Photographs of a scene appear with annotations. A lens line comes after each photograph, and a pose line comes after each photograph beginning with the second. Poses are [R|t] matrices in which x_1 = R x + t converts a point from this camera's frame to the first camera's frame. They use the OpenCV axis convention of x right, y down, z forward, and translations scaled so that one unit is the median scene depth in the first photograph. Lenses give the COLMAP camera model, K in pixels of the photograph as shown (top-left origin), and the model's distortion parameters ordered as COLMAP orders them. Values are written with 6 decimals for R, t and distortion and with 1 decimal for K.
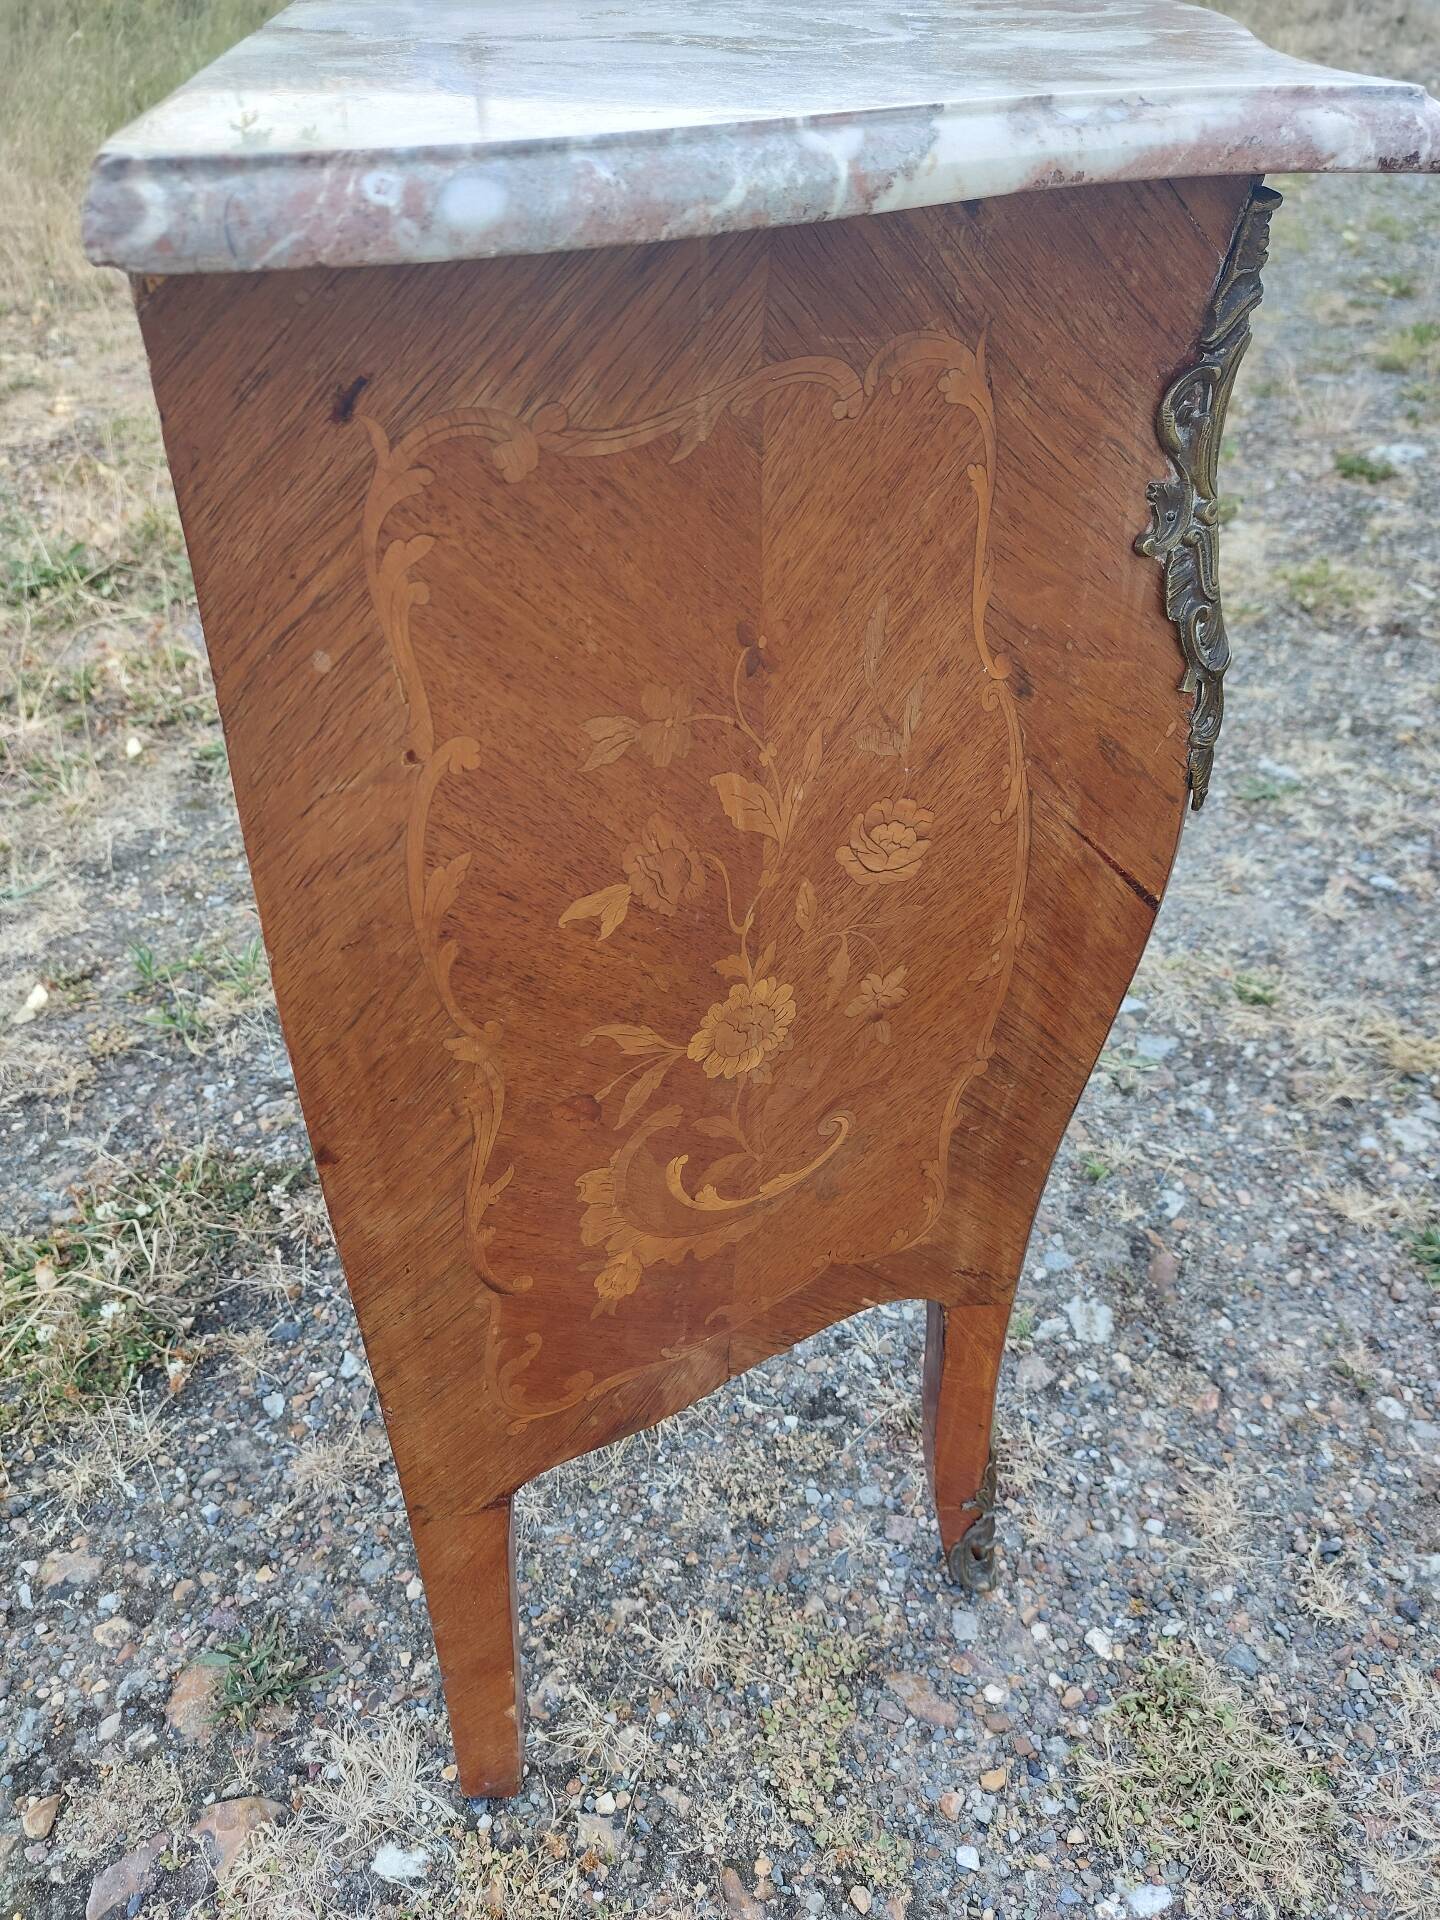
lens RADIAL K [[1394.7, 0, 702.7], [0, 1394.7, 987.5], [0, 0, 1]] dist [0.041673, -0.050230]
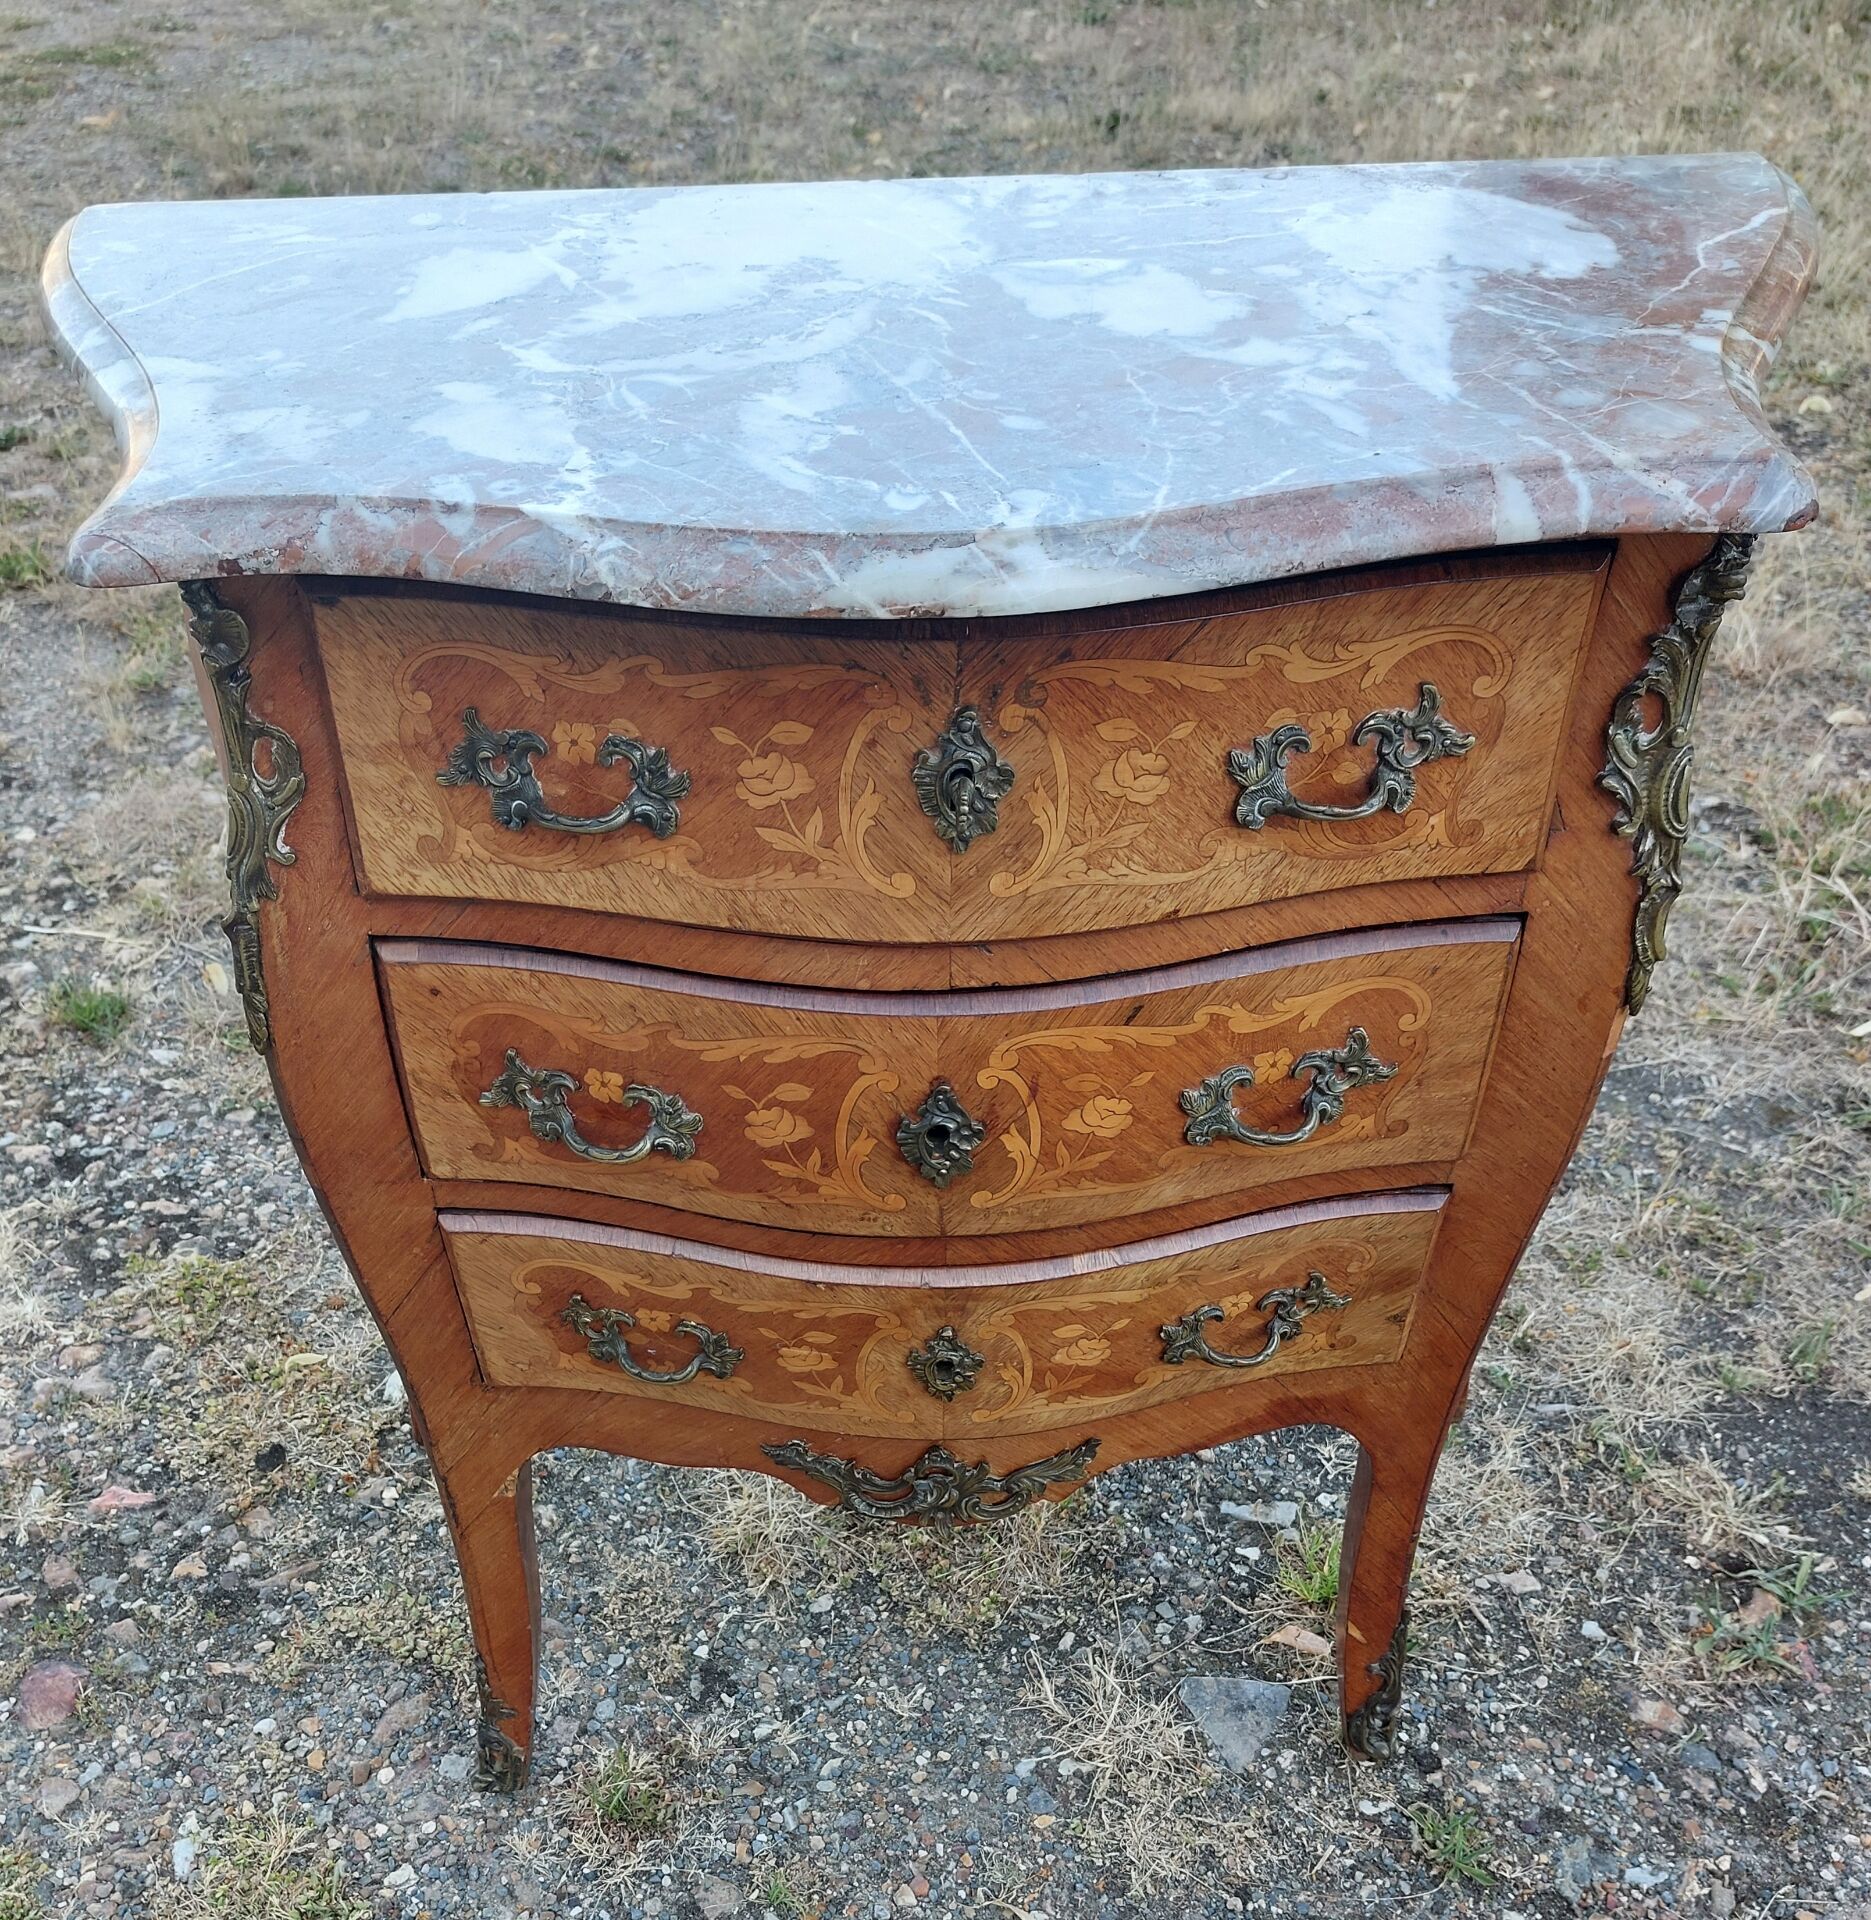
lens RADIAL K [[1941.6, 0, 856.4], [0, 1941.6, 1358.2], [0, 0, 1]] dist [0.043599, 0.000000]
pose [[-0.111871, 0.700253, -0.705075, 0.908705], [-0.605448, 0.514598, 0.607142, -0.710024], [0.787983, 0.494808, 0.366398, 0.538762]]
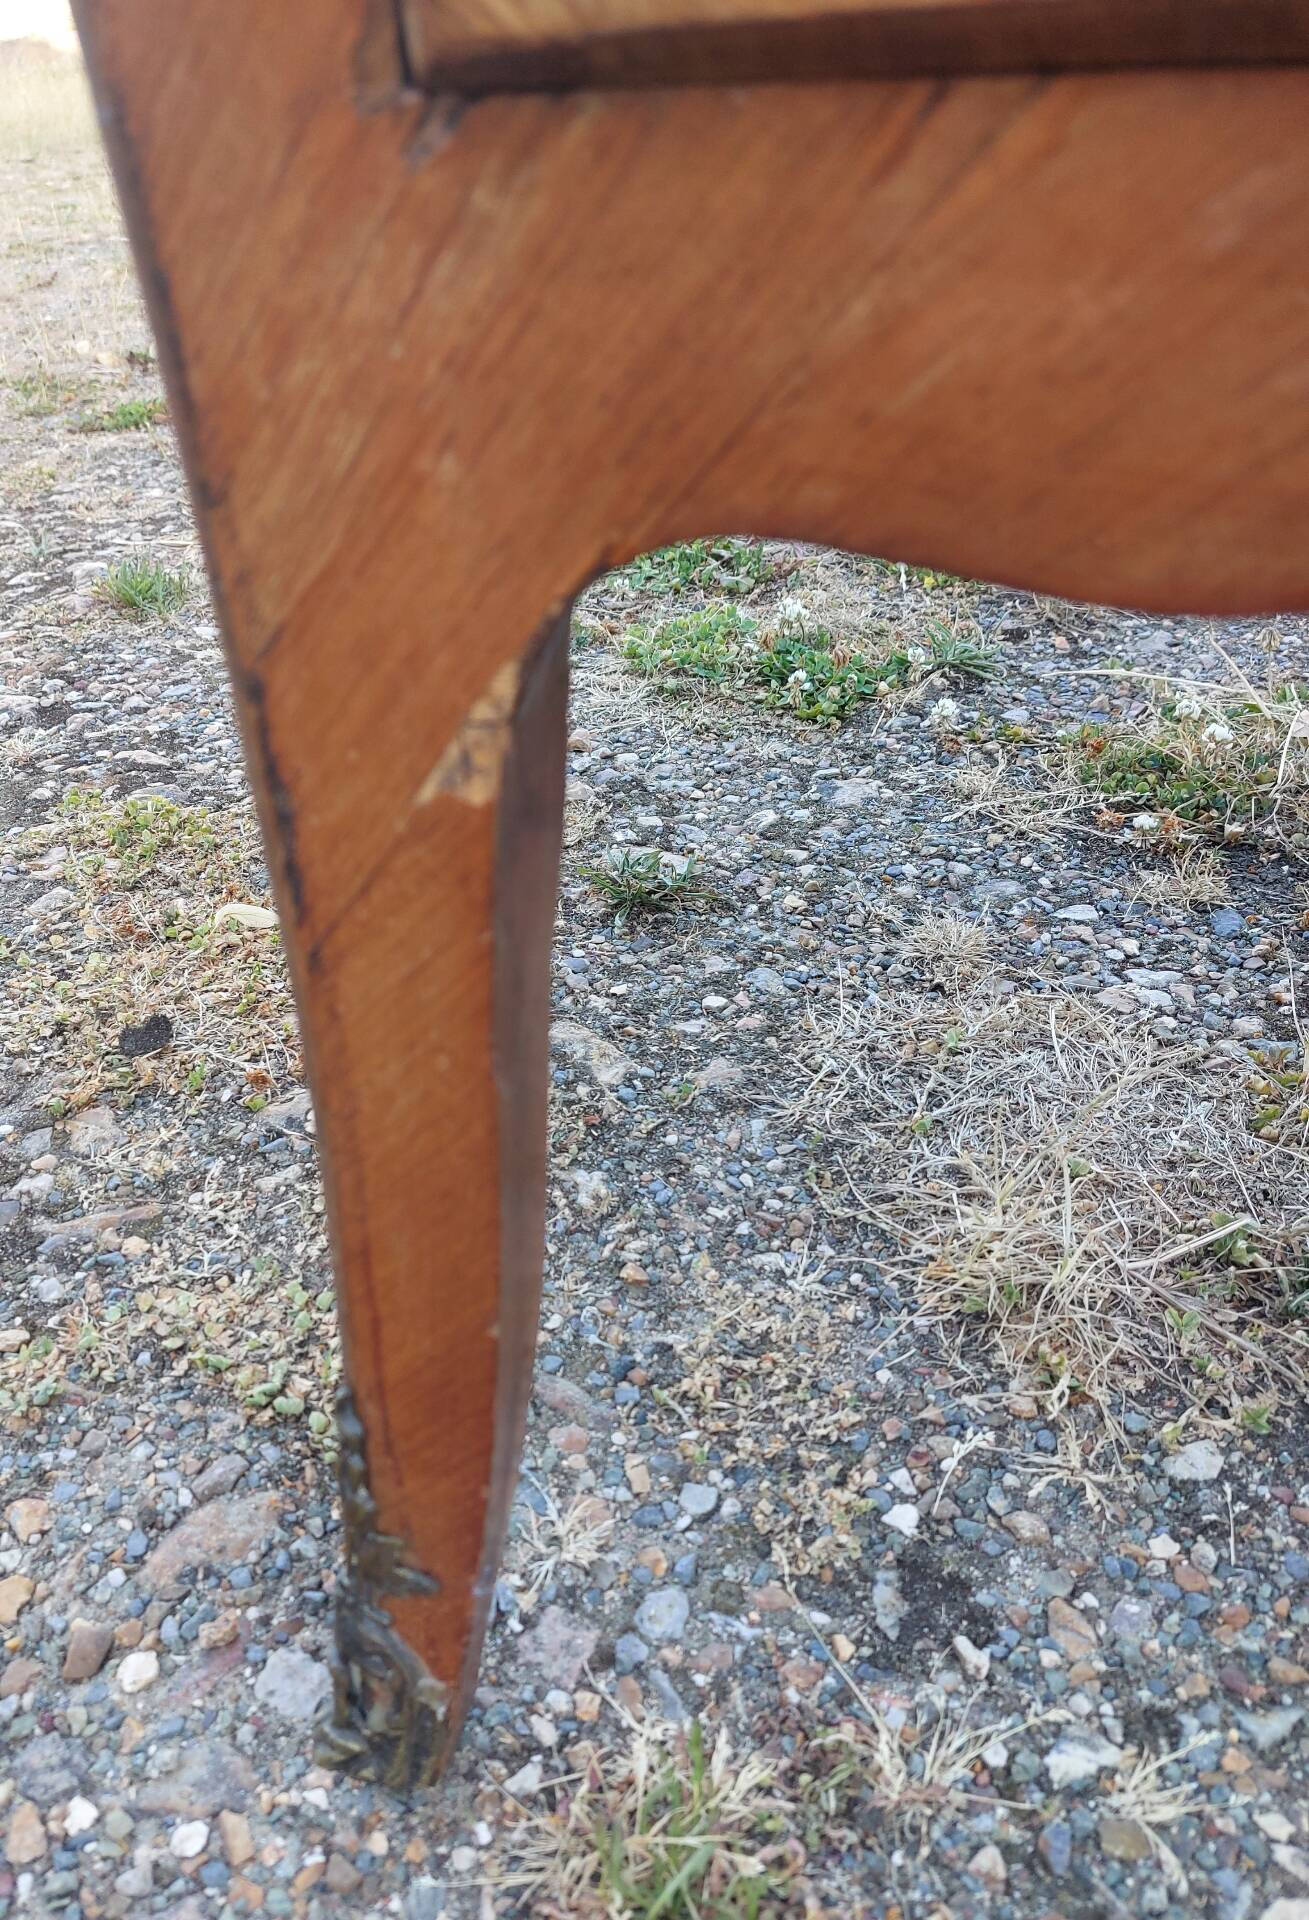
lens RADIAL K [[1490.0, 0, 514.0], [0, 1490.0, 1047.3], [0, 0, 1]] dist [0.068555, -0.078560]
pose [[-0.364260, 0.555865, -0.747215, 0.380703], [-0.532123, 0.534241, 0.656835, 0.012719], [0.764303, 0.636869, 0.101186, 0.844572]]
